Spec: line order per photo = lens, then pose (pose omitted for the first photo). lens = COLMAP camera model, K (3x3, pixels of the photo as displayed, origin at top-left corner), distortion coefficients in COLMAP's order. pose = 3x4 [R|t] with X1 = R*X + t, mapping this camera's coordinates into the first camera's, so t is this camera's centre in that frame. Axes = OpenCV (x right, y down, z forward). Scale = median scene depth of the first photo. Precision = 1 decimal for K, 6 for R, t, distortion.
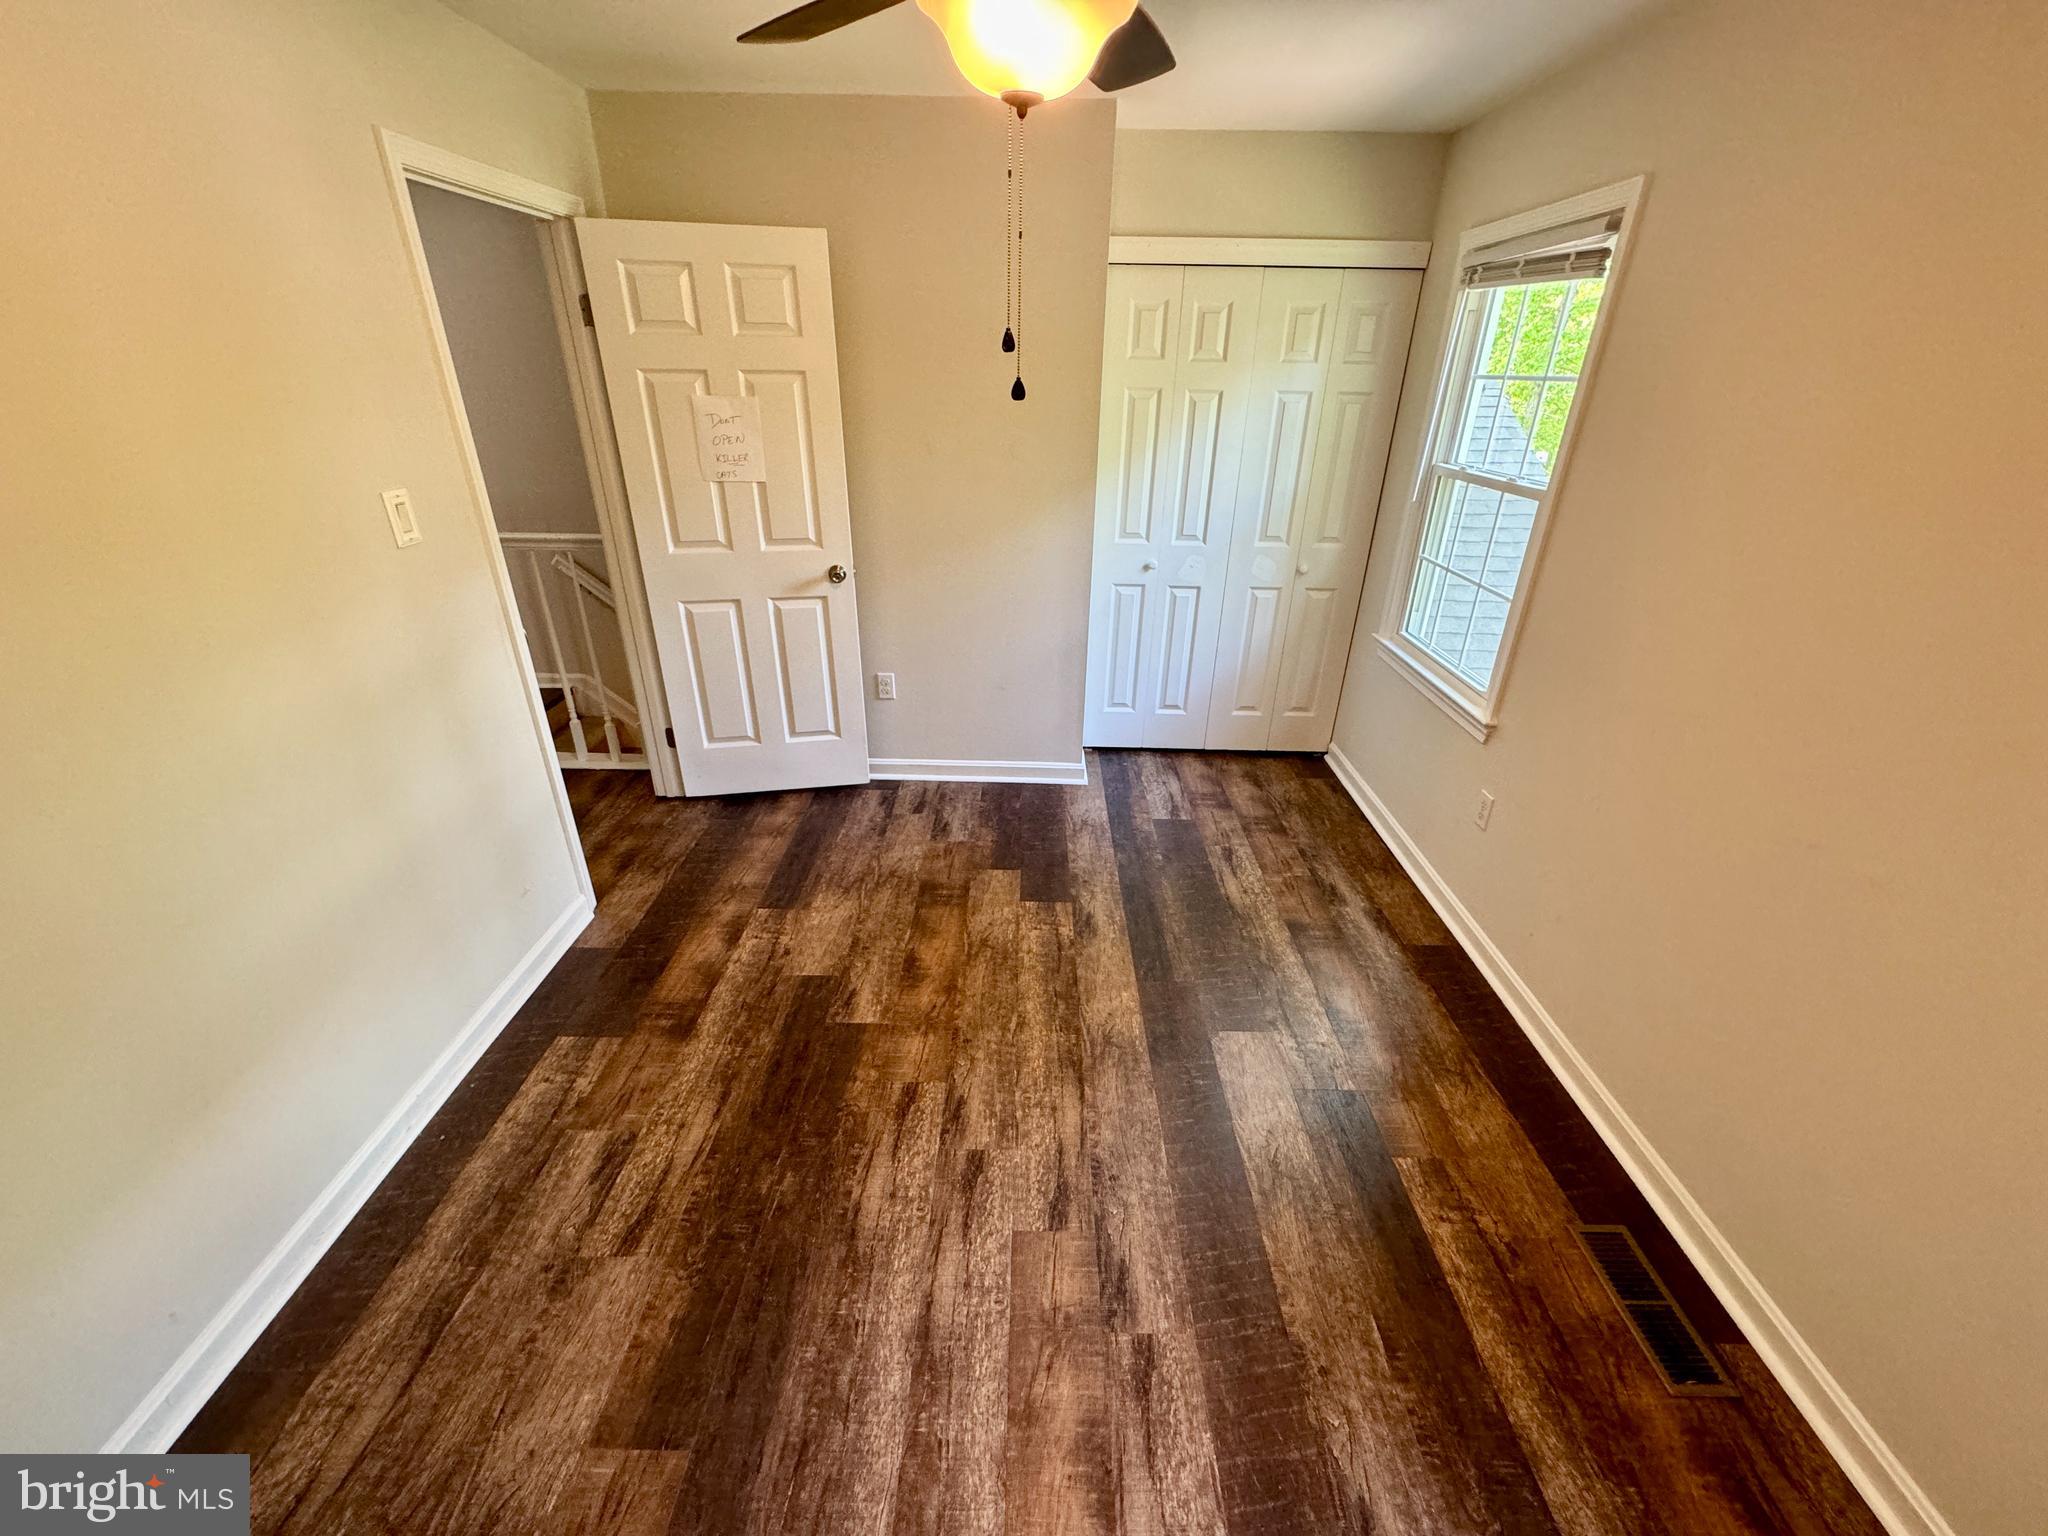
lens RADIAL K [[824.0, 0, 1025.6], [0, 824.0, 775.8], [0, 0, 1]] dist [0.000491, -0.000644]
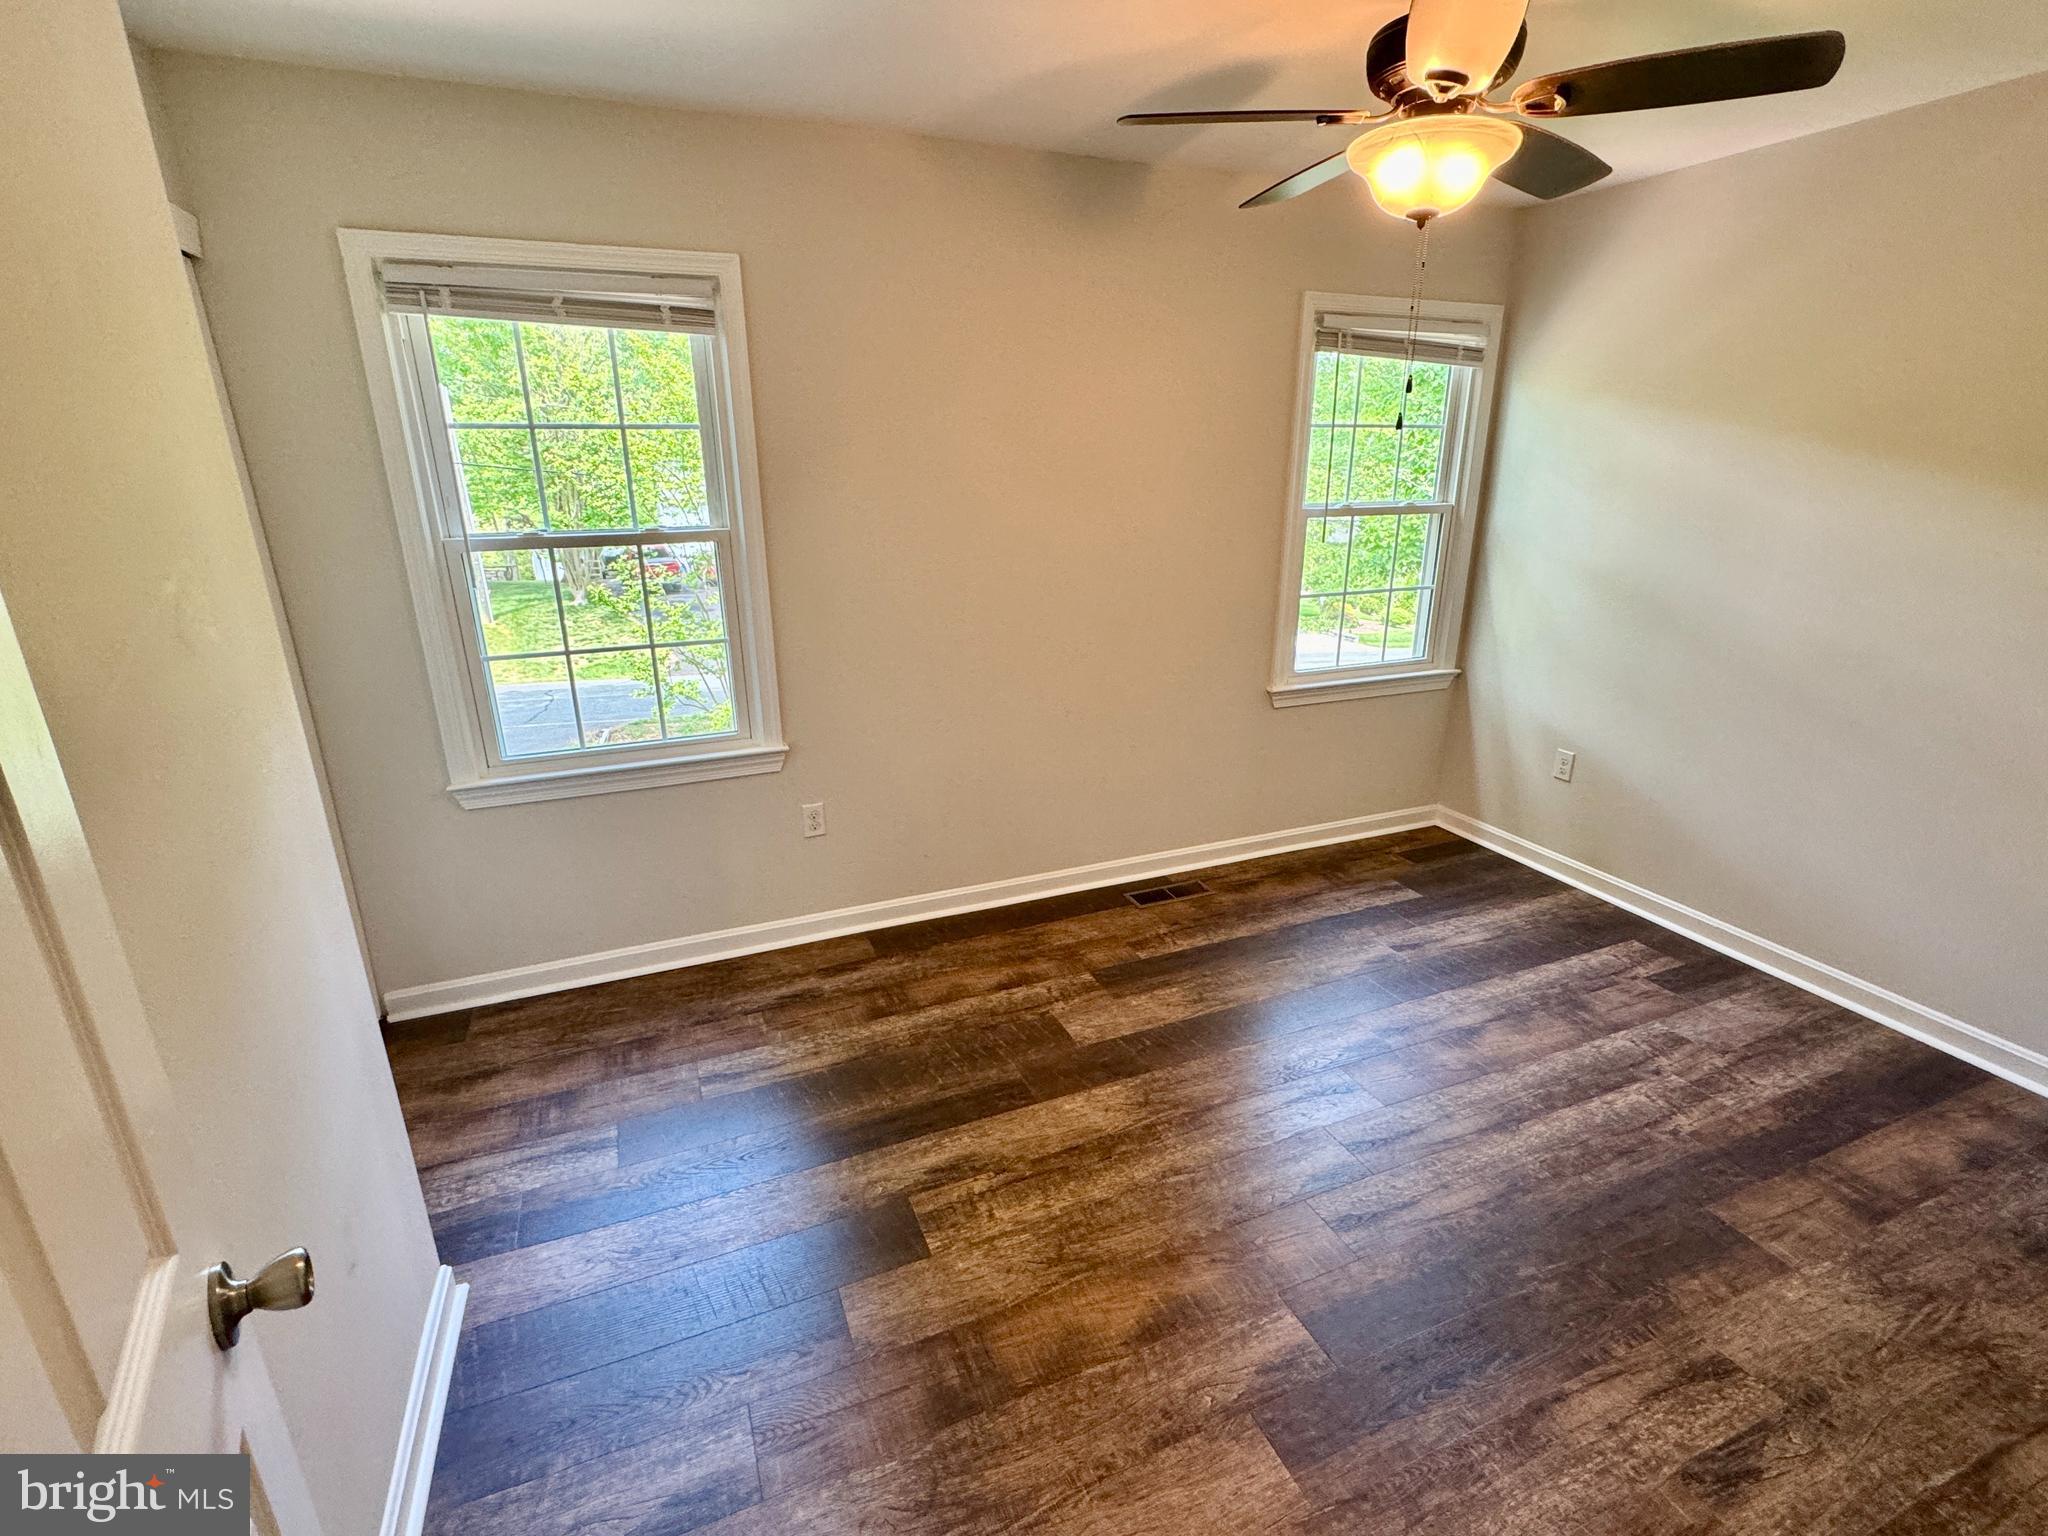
lens RADIAL K [[946.1, 0, 1030.4], [0, 946.1, 771.4], [0, 0, 1]] dist [-0.001336, 0.000849]
pose [[-0.400005, -0.308431, 0.863056, -0.611643], [0.407699, 0.783494, 0.468956, -0.491321], [-0.820840, 0.539452, -0.187655, 1.035104]]
